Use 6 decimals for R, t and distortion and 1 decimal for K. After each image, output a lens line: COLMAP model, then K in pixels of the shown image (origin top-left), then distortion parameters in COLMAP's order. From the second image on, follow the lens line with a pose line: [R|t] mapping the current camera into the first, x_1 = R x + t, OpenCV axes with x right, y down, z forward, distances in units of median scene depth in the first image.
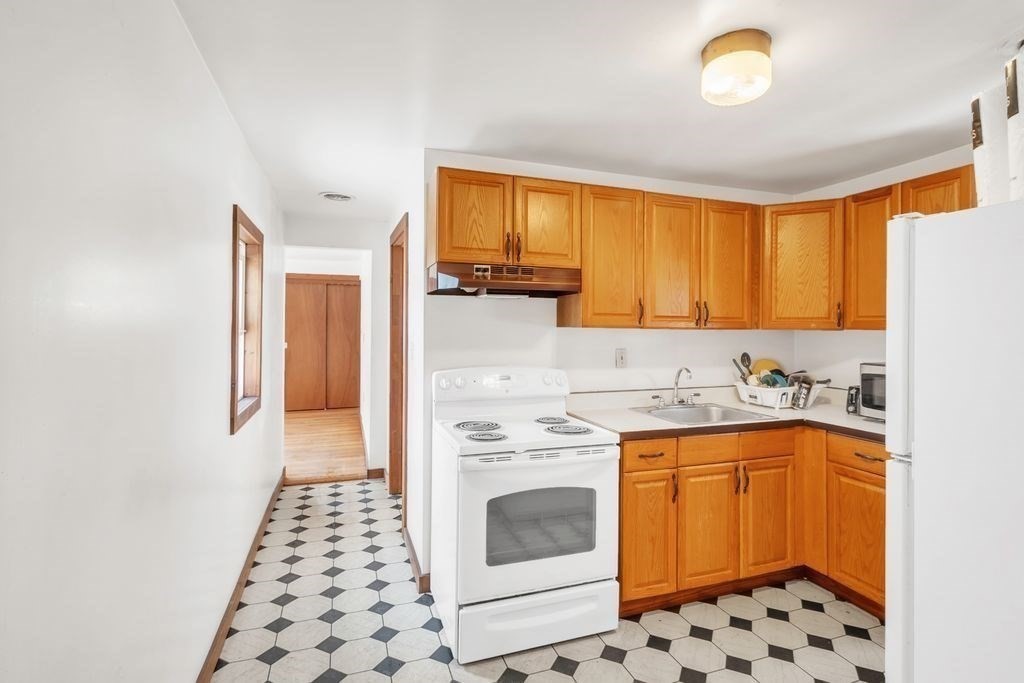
lens RADIAL K [[500.9, 0, 517.7], [0, 500.9, 330.7], [0, 0, 1]] dist [-0.000760, 0.000096]
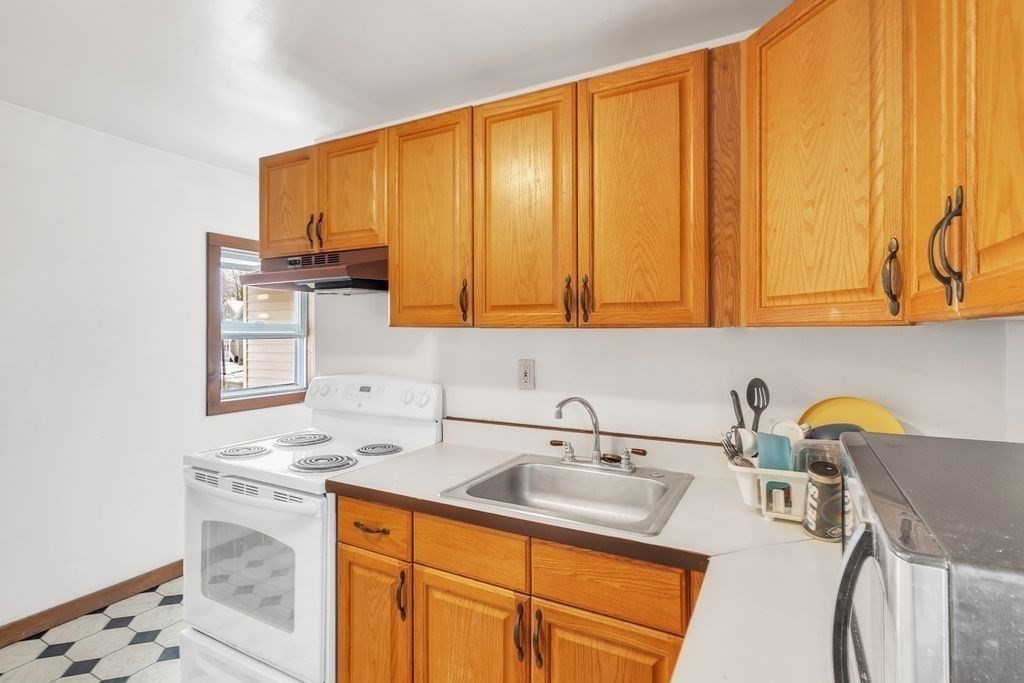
lens RADIAL K [[500.9, 0, 517.7], [0, 500.9, 330.7], [0, 0, 1]] dist [-0.000760, 0.000096]
pose [[0.672591, -0.007046, -0.739981, 0.764387], [0.000012, 0.999955, -0.009510, 0.006214], [0.740014, 0.006388, 0.672561, 0.634859]]
